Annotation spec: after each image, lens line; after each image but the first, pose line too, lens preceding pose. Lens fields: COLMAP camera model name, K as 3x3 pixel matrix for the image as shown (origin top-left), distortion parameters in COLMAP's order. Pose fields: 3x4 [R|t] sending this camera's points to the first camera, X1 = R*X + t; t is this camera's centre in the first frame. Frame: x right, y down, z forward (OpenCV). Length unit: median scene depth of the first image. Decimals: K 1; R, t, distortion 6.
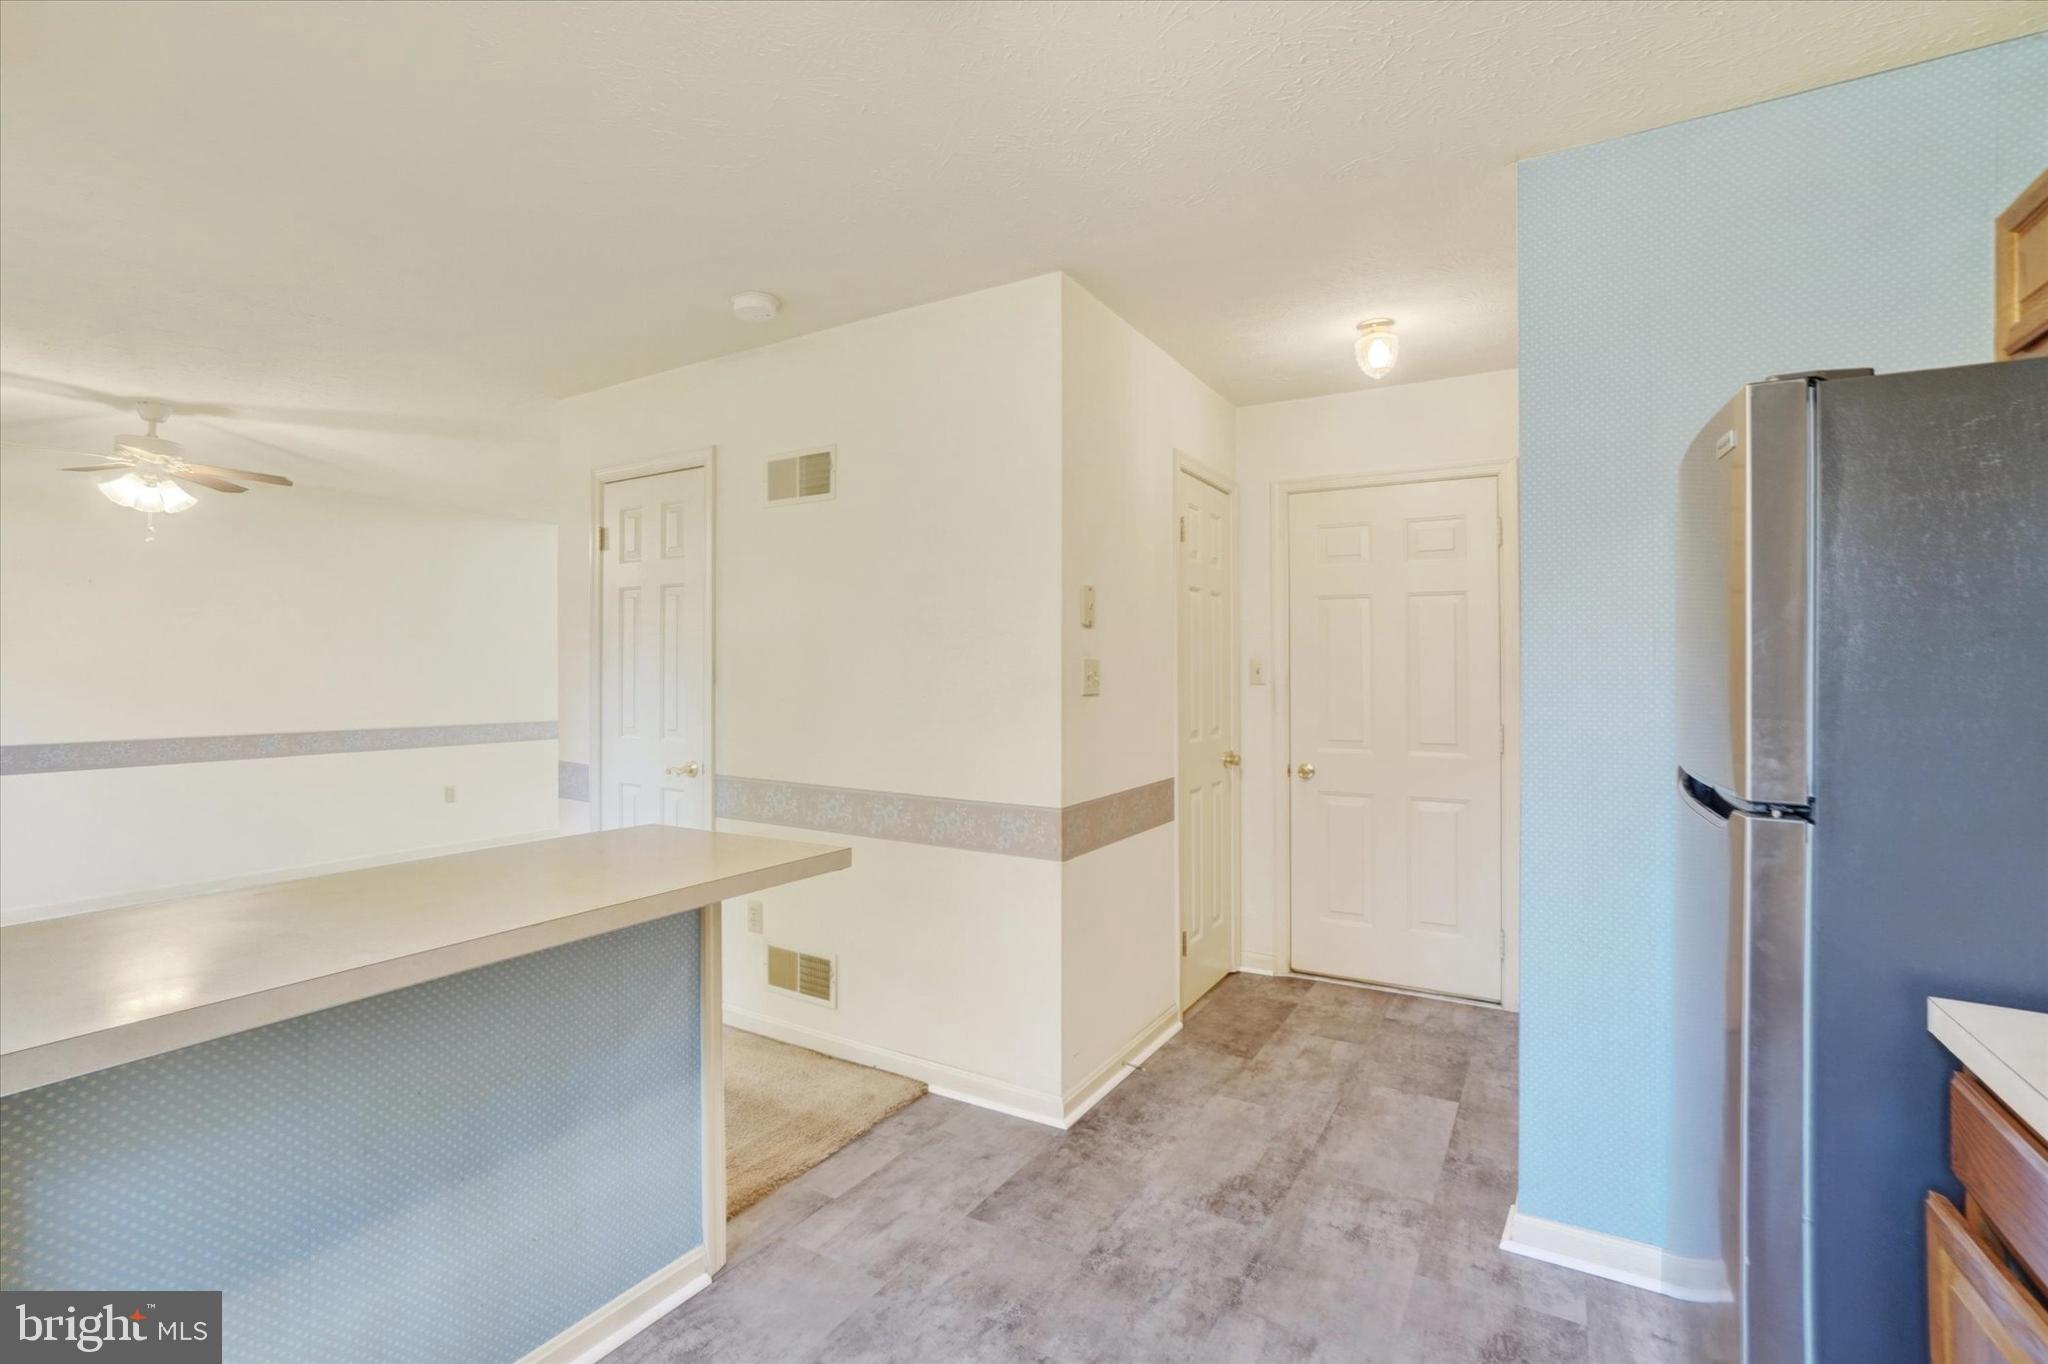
lens RADIAL K [[928.4, 0, 1027.1], [0, 928.4, 670.4], [0, 0, 1]] dist [-0.015836, 0.001361]
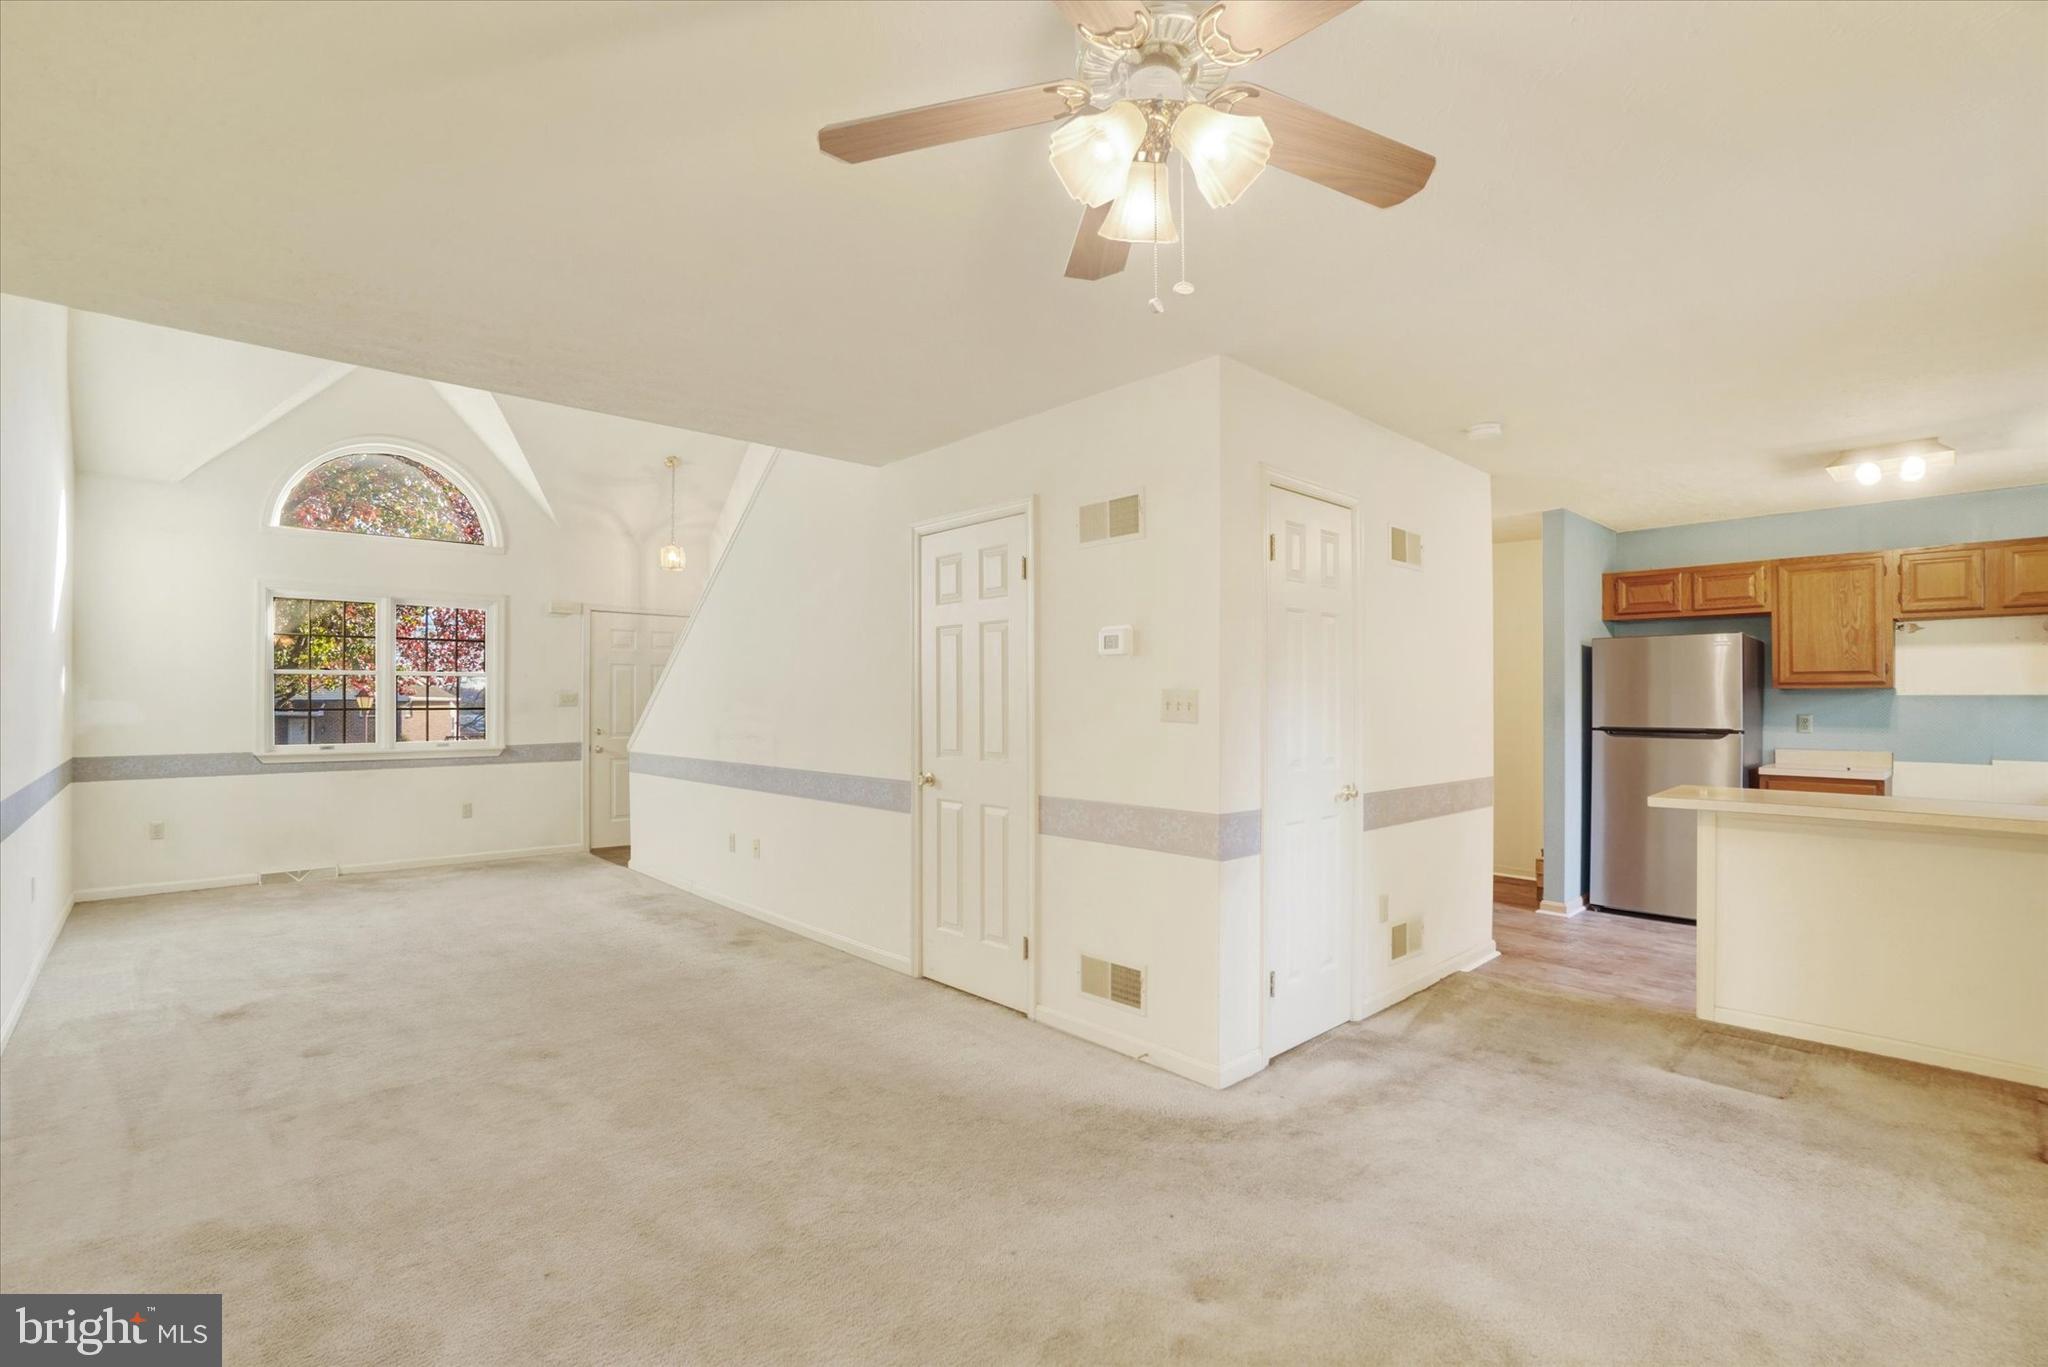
lens RADIAL K [[928.4, 0, 1026.2], [0, 928.4, 696.2], [0, 0, 1]] dist [-0.015836, 0.001361]
pose [[0.268484, 0.000995, 0.963284, -2.369505], [-0.002372, 0.999997, -0.000371, -0.002150], [-0.963281, -0.002185, 0.268486, 1.726168]]
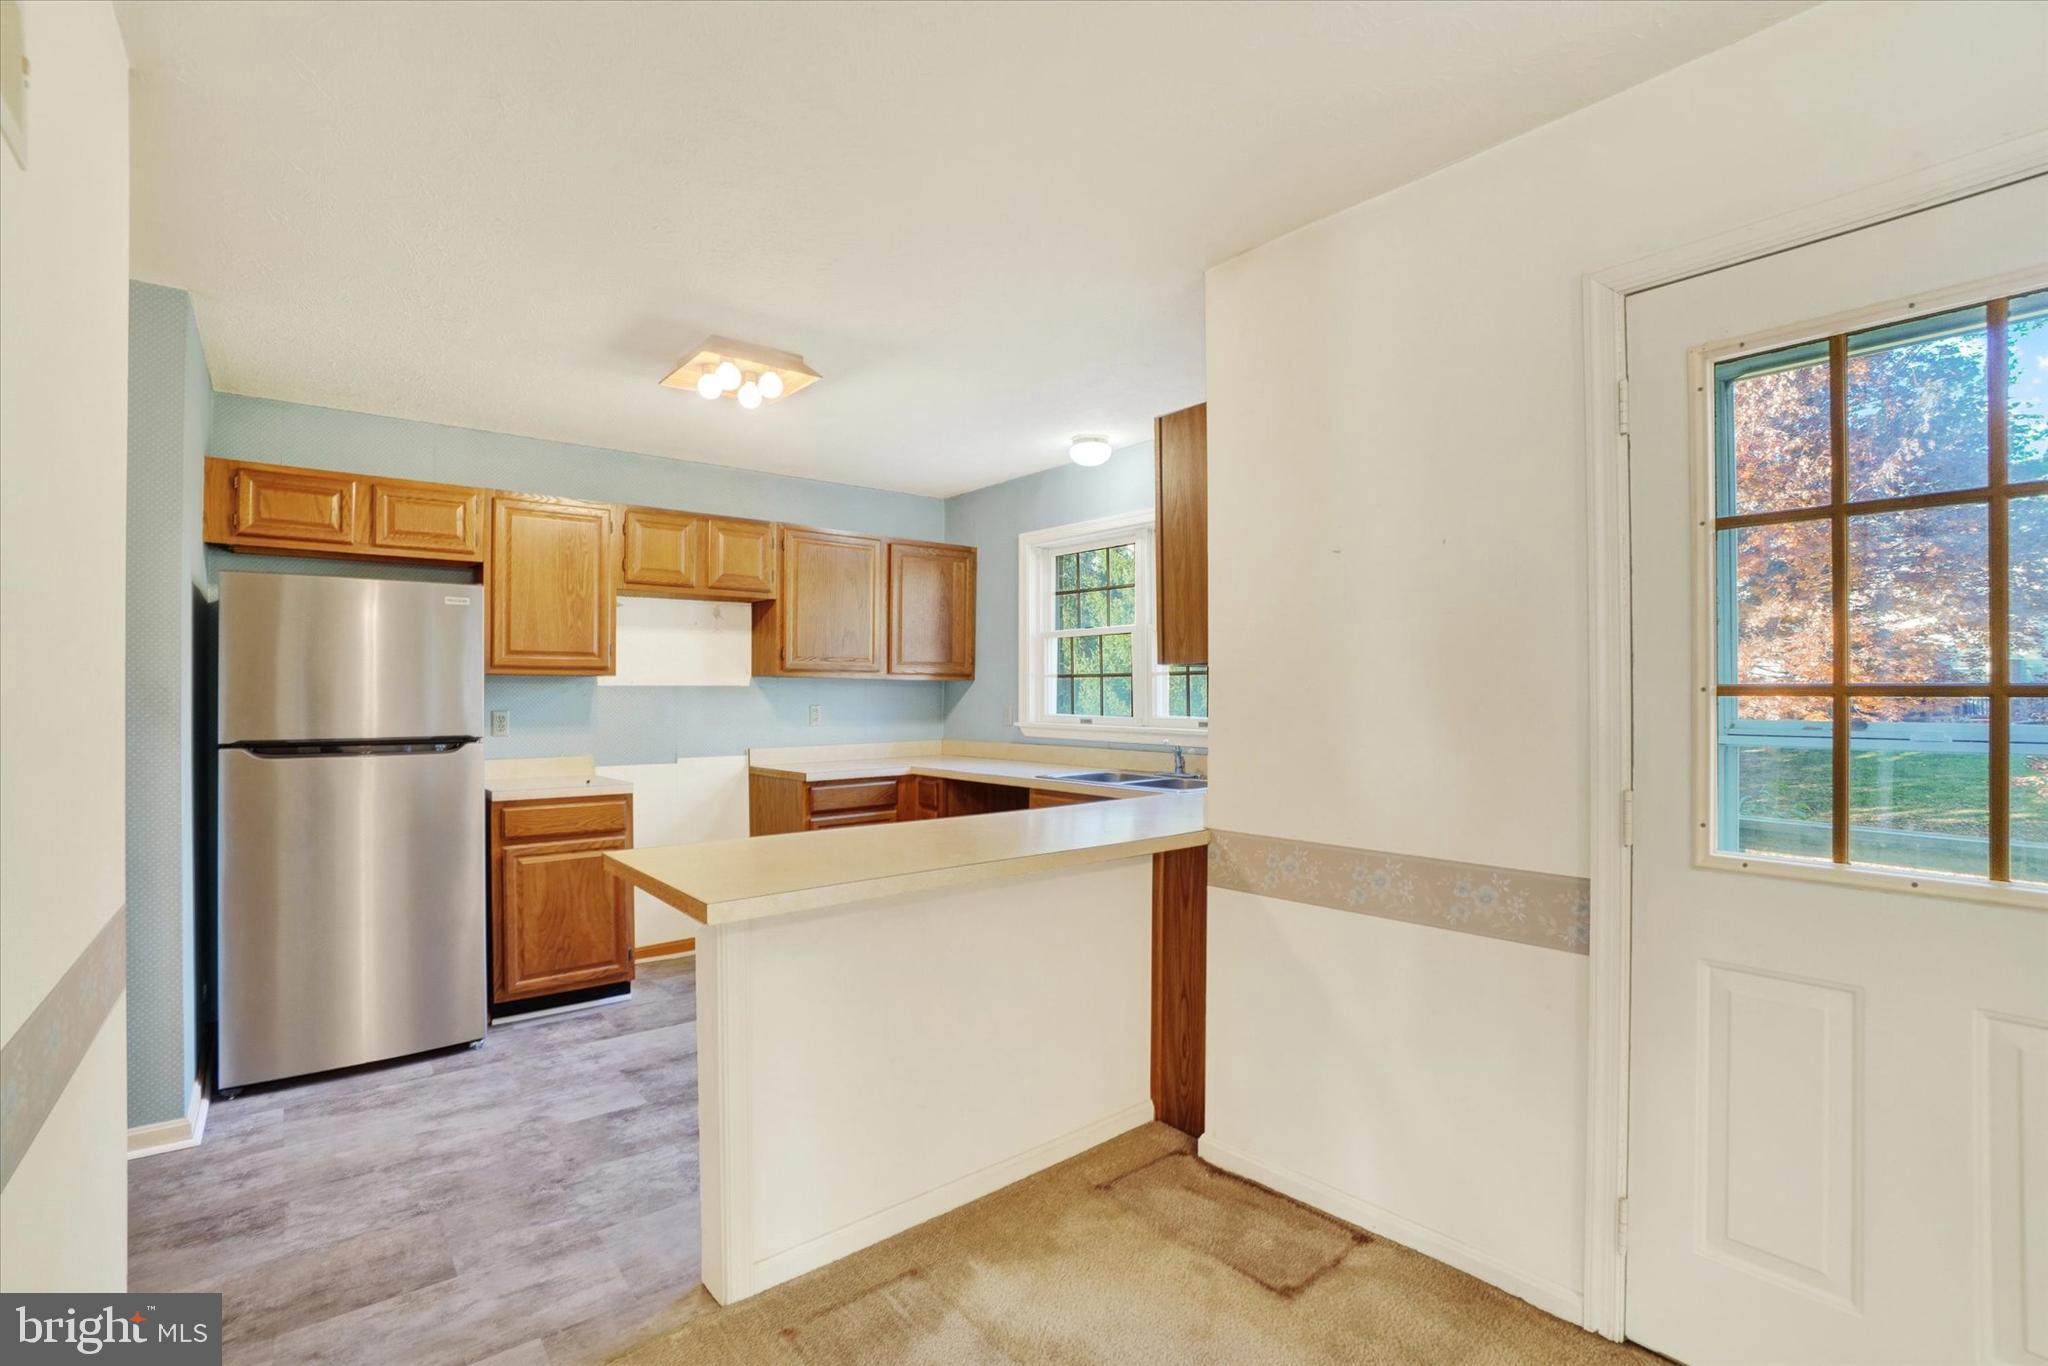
lens RADIAL K [[928.4, 0, 1005.1], [0, 928.4, 690.3], [0, 0, 1]] dist [-0.015836, 0.001361]
pose [[-0.930258, 0.003237, 0.366893, -0.937015], [0.000982, 0.999979, -0.006334, 0.014744], [-0.366906, -0.005532, -0.930242, 1.702076]]
